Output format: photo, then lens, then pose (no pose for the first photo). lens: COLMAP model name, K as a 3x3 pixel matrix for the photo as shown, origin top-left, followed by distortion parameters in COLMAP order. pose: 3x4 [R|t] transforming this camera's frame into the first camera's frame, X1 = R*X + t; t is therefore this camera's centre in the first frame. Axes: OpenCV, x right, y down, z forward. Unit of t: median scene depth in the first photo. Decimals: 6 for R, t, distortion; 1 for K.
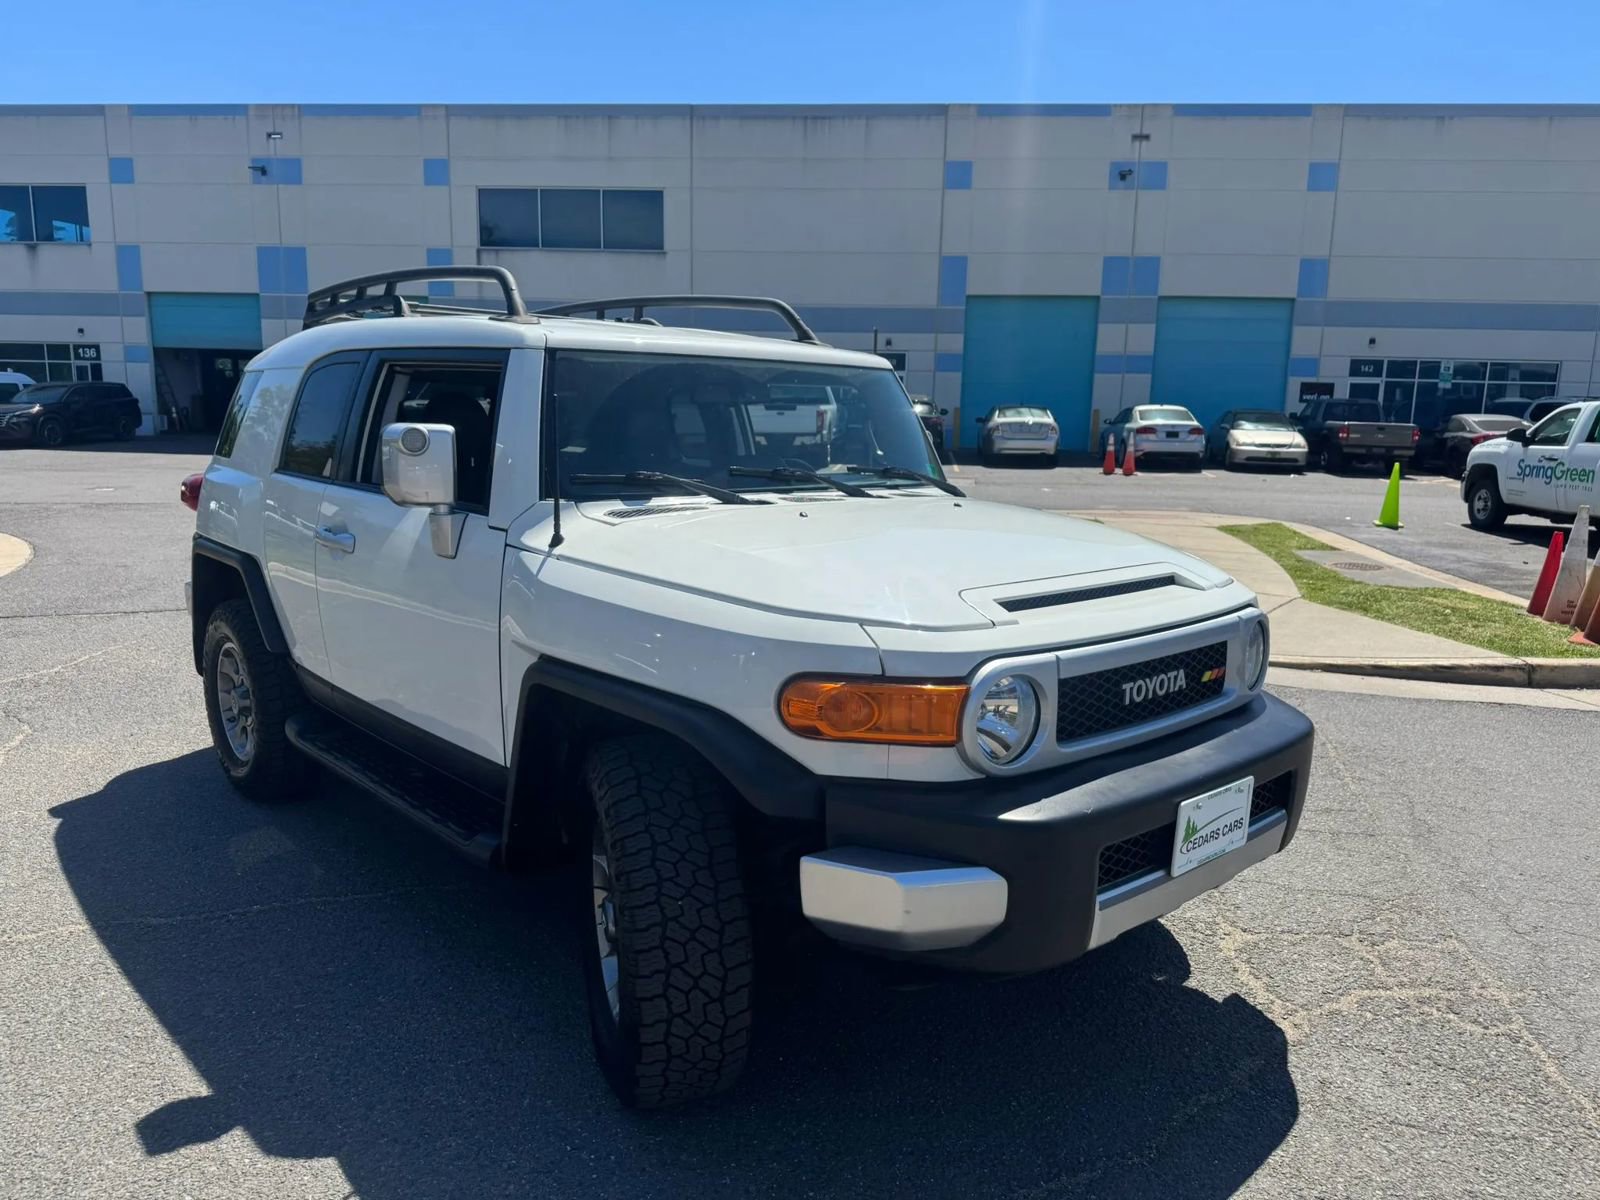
lens RADIAL K [[1125.6, 0, 789.2], [0, 1125.6, 604.3], [0, 0, 1]] dist [0.035427, -0.043464]
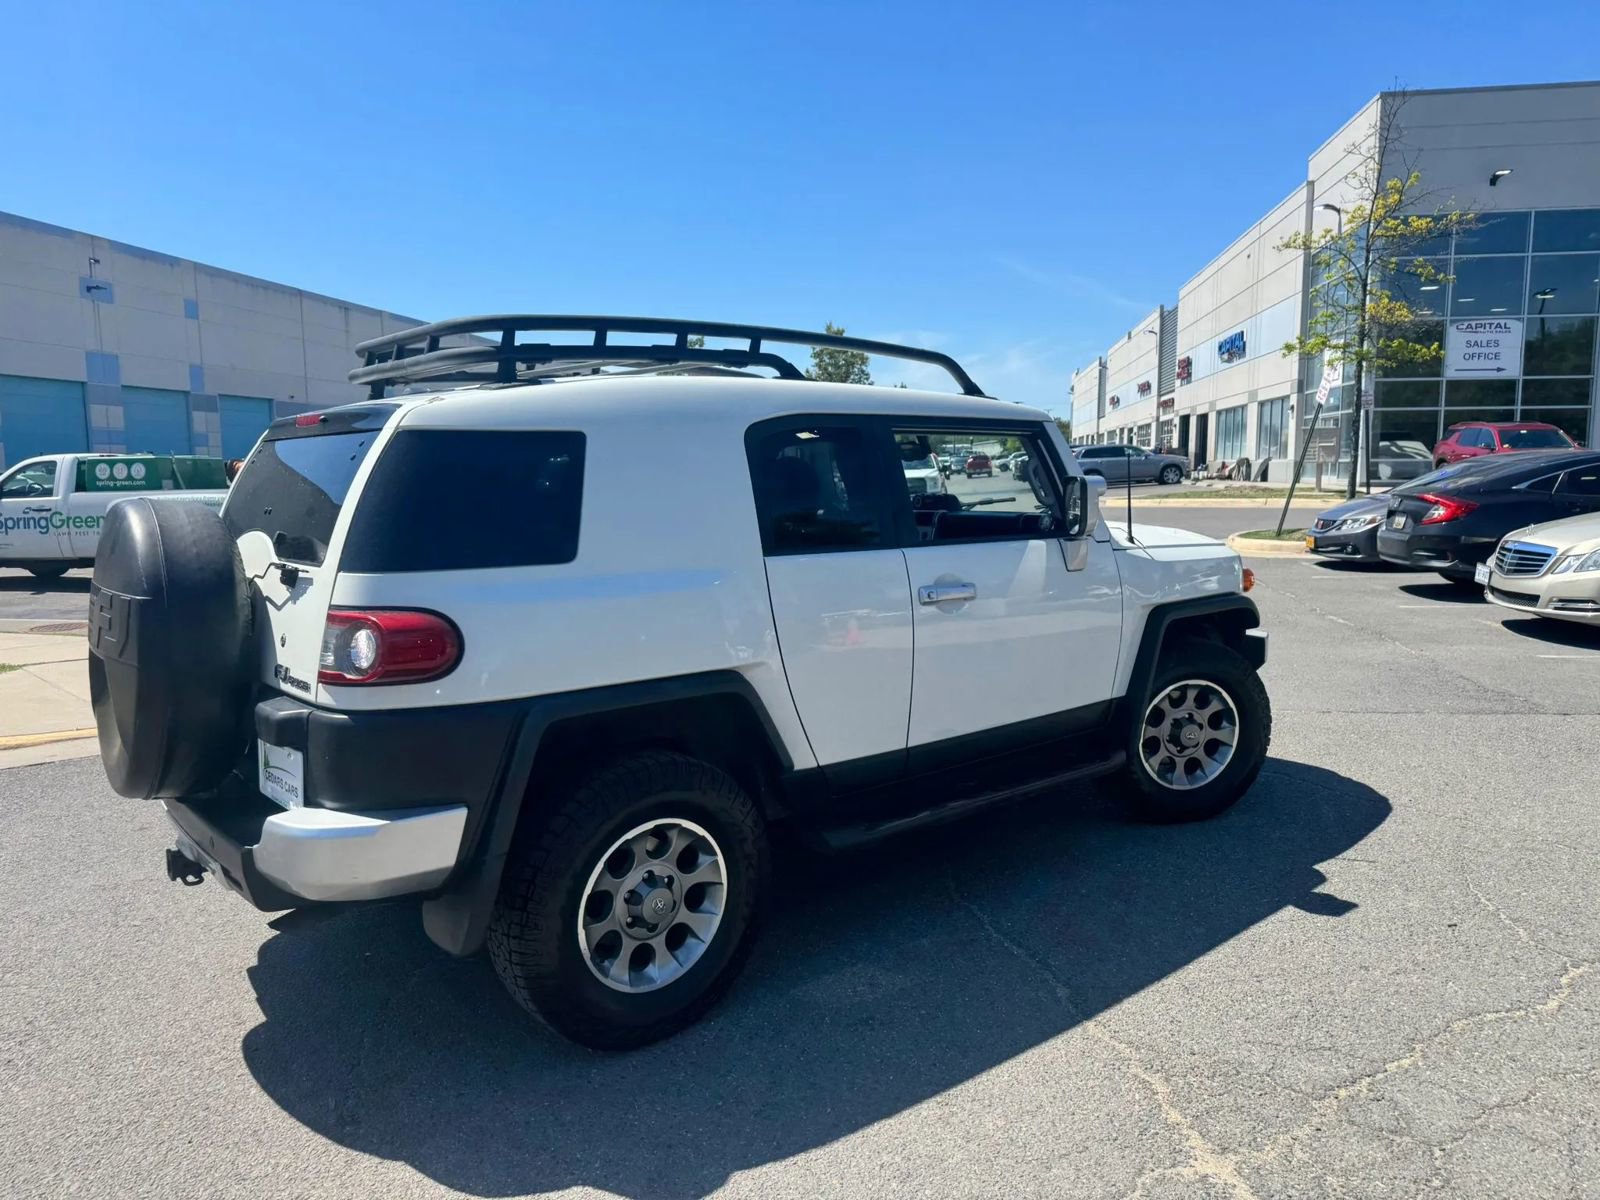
lens RADIAL K [[1125.6, 0, 795.9], [0, 1125.6, 605.4], [0, 0, 1]] dist [0.035427, -0.043464]
pose [[0.052061, -0.145621, 0.987970, -1.674603], [0.188606, 0.972941, 0.133468, -0.248531], [-0.980672, 0.179389, 0.078117, 1.221955]]
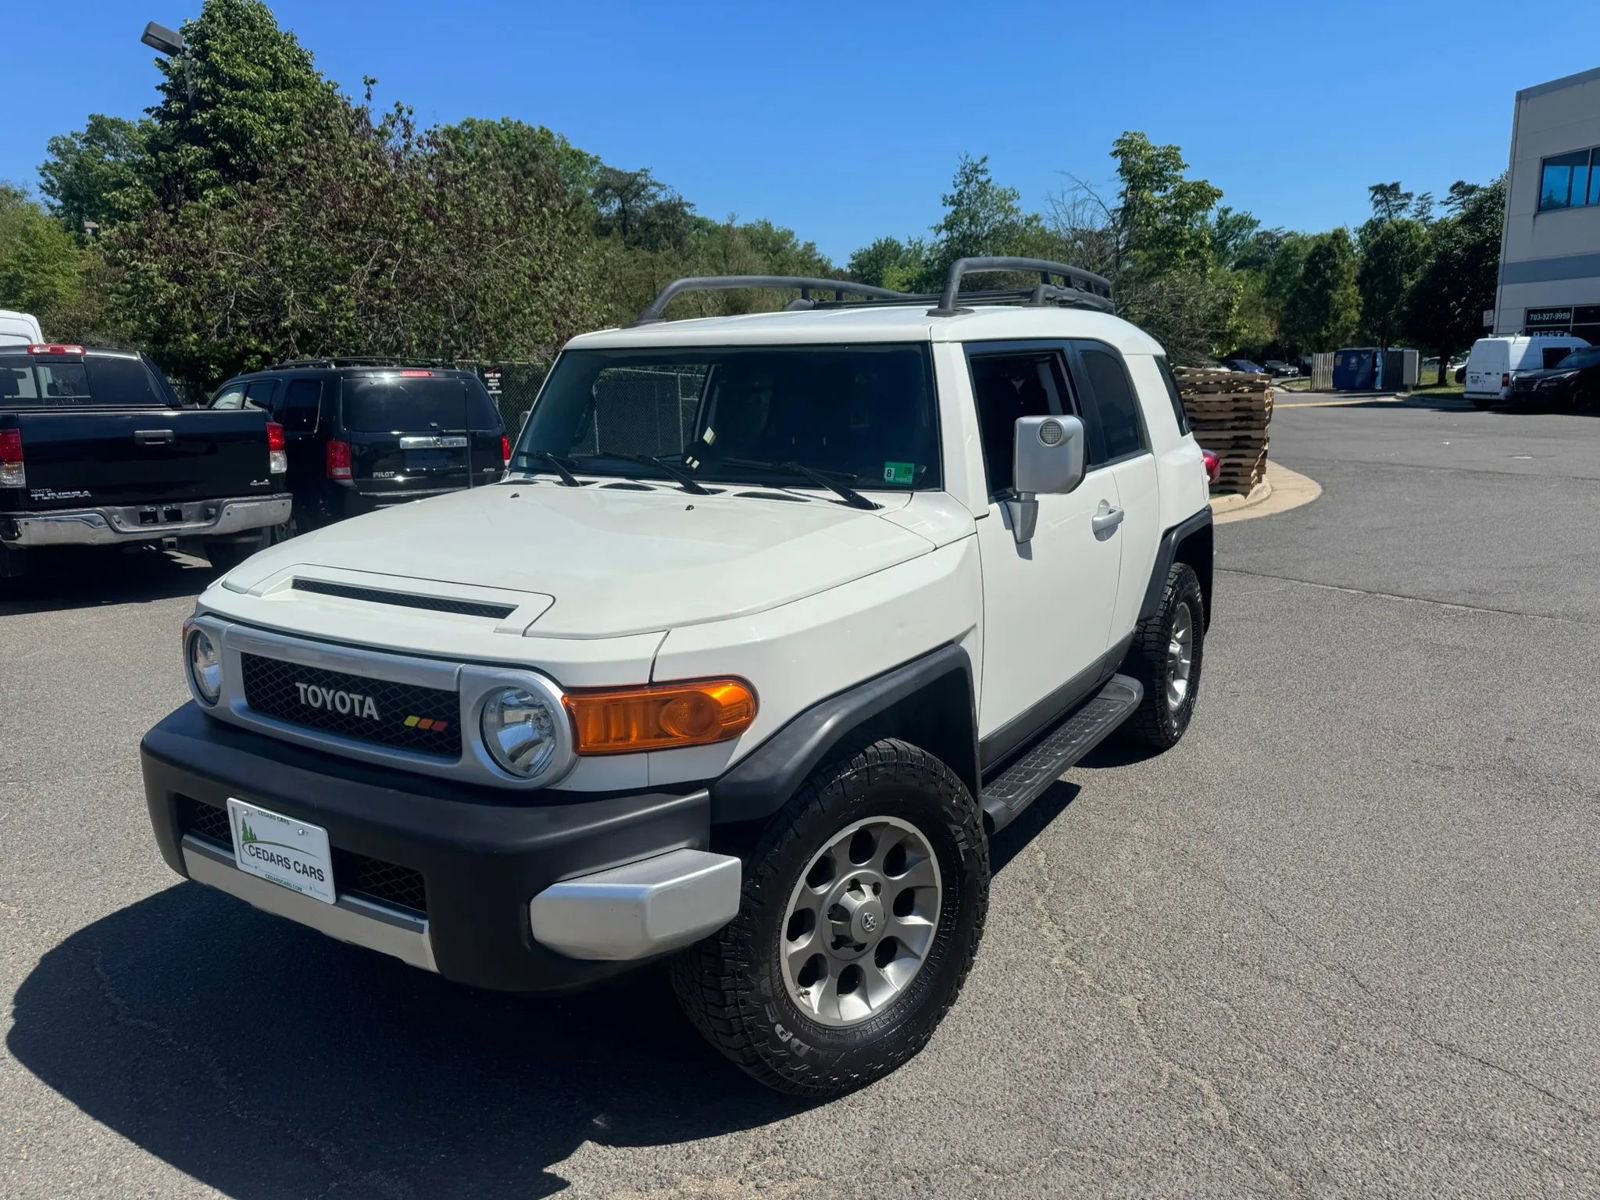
lens RADIAL K [[1125.6, 0, 802.6], [0, 1125.6, 602.3], [0, 0, 1]] dist [0.035427, -0.043464]
pose [[0.285458, 0.171012, -0.943011, 1.077124], [-0.141647, 0.980674, 0.134964, -0.156822], [0.947866, 0.095048, 0.304164, 0.879019]]
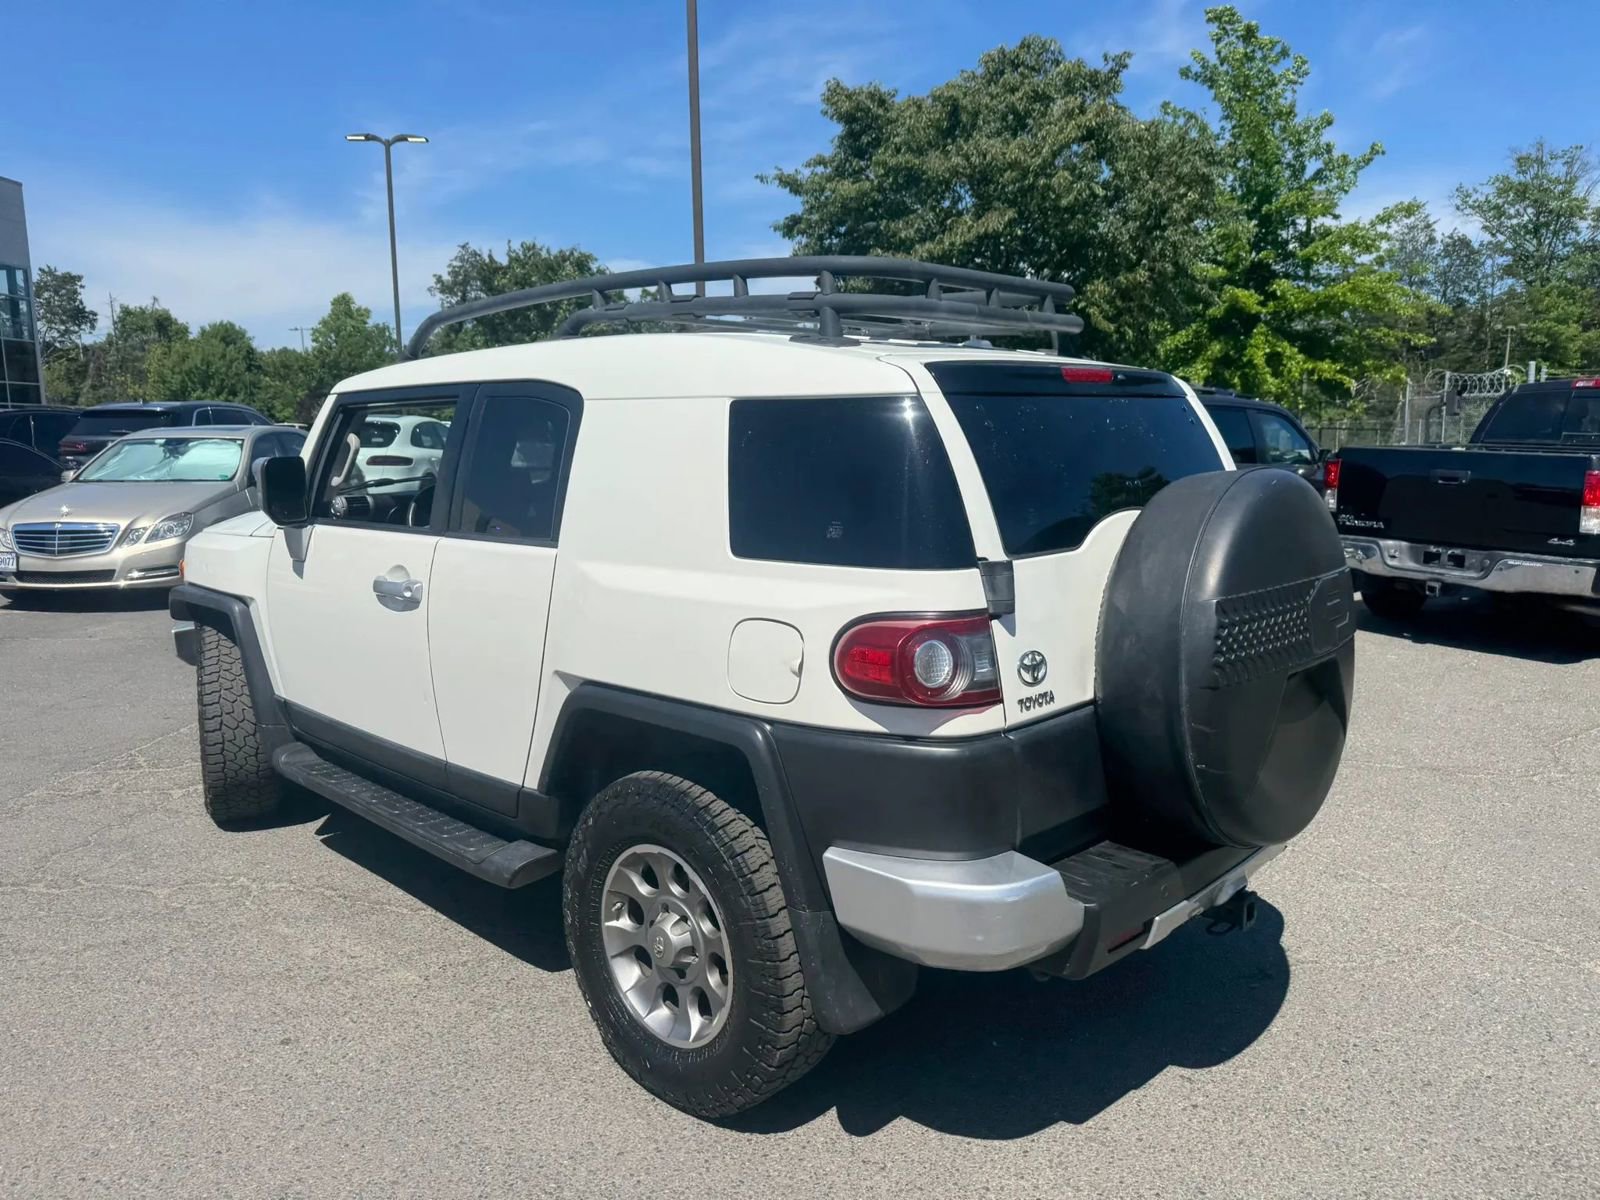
lens RADIAL K [[1125.6, 0, 795.6], [0, 1125.6, 604.9], [0, 0, 1]] dist [0.035427, -0.043464]
pose [[-0.996395, -0.002114, -0.084806, -0.293003], [-0.029431, 0.946214, 0.322200, -0.473172], [0.079564, 0.323534, -0.942865, 2.621236]]
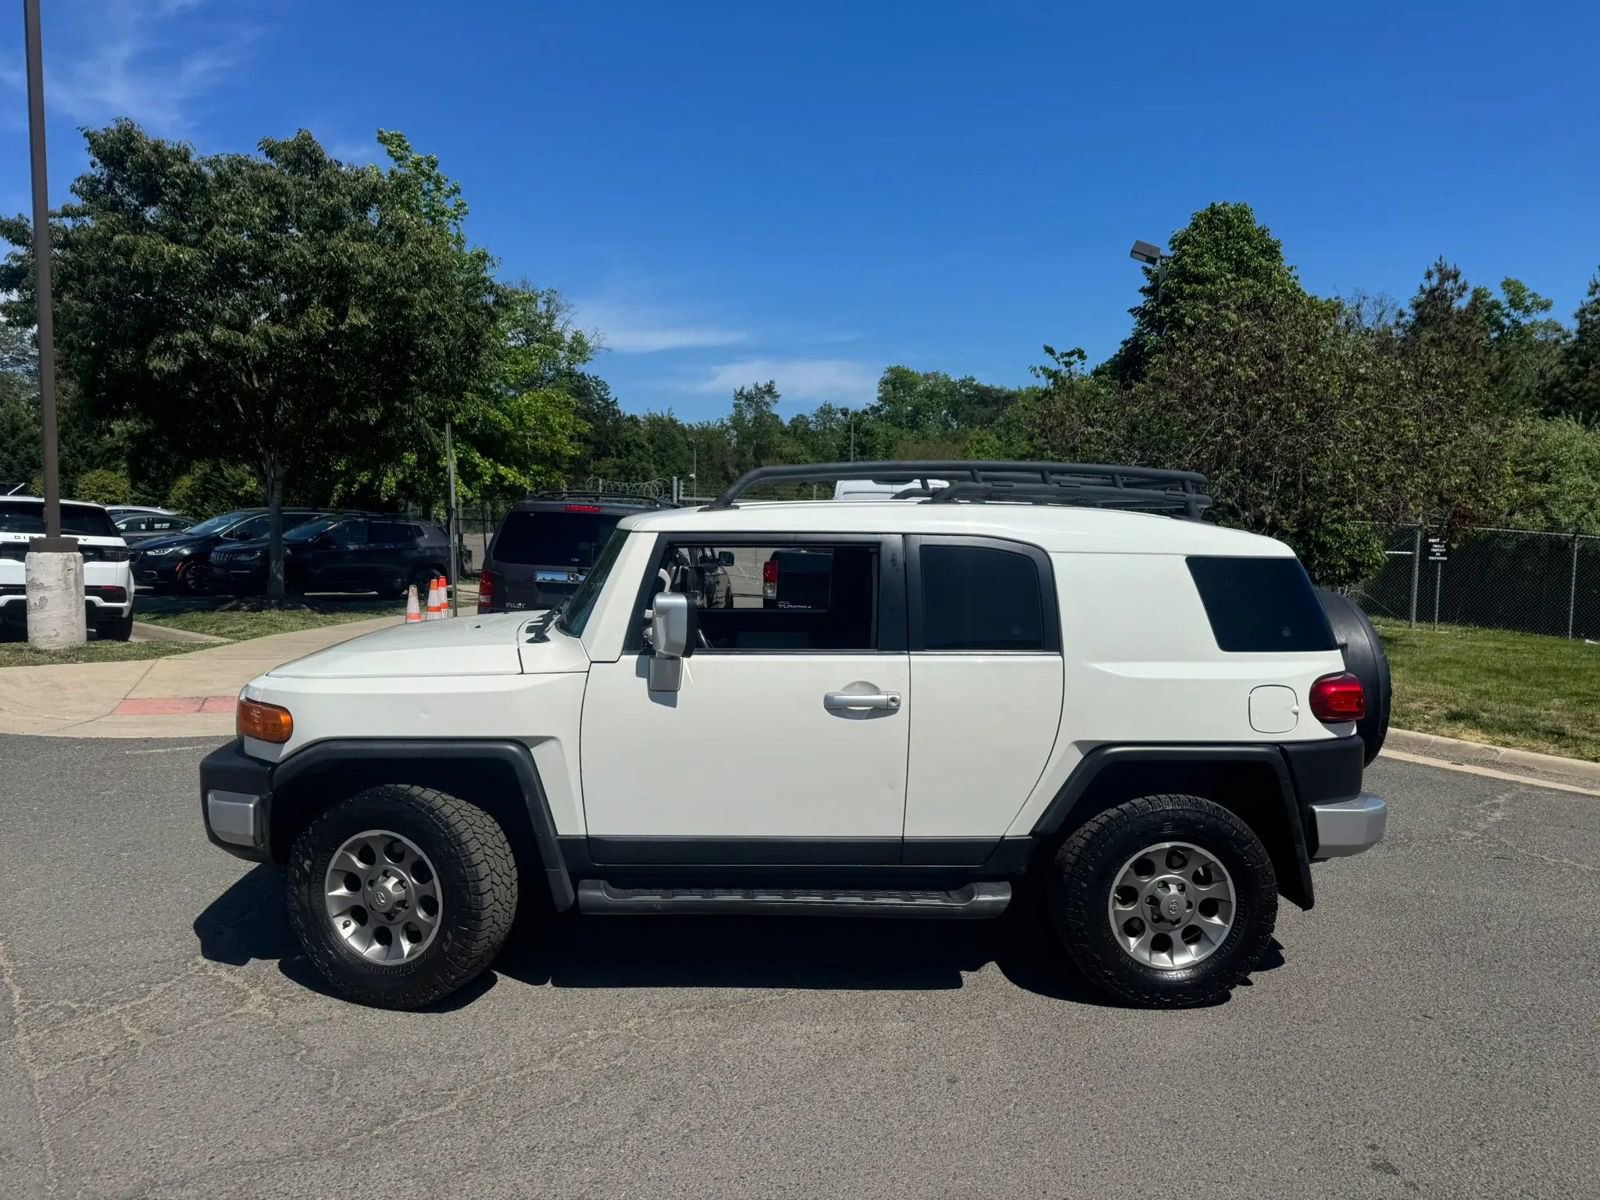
lens RADIAL K [[1125.6, 0, 788.3], [0, 1125.6, 608.5], [0, 0, 1]] dist [0.035427, -0.043464]
pose [[-0.610375, 0.030401, -0.791529, 1.072611], [-0.172086, 0.970308, 0.169969, -0.436345], [0.773194, 0.239956, -0.587020, 2.230805]]
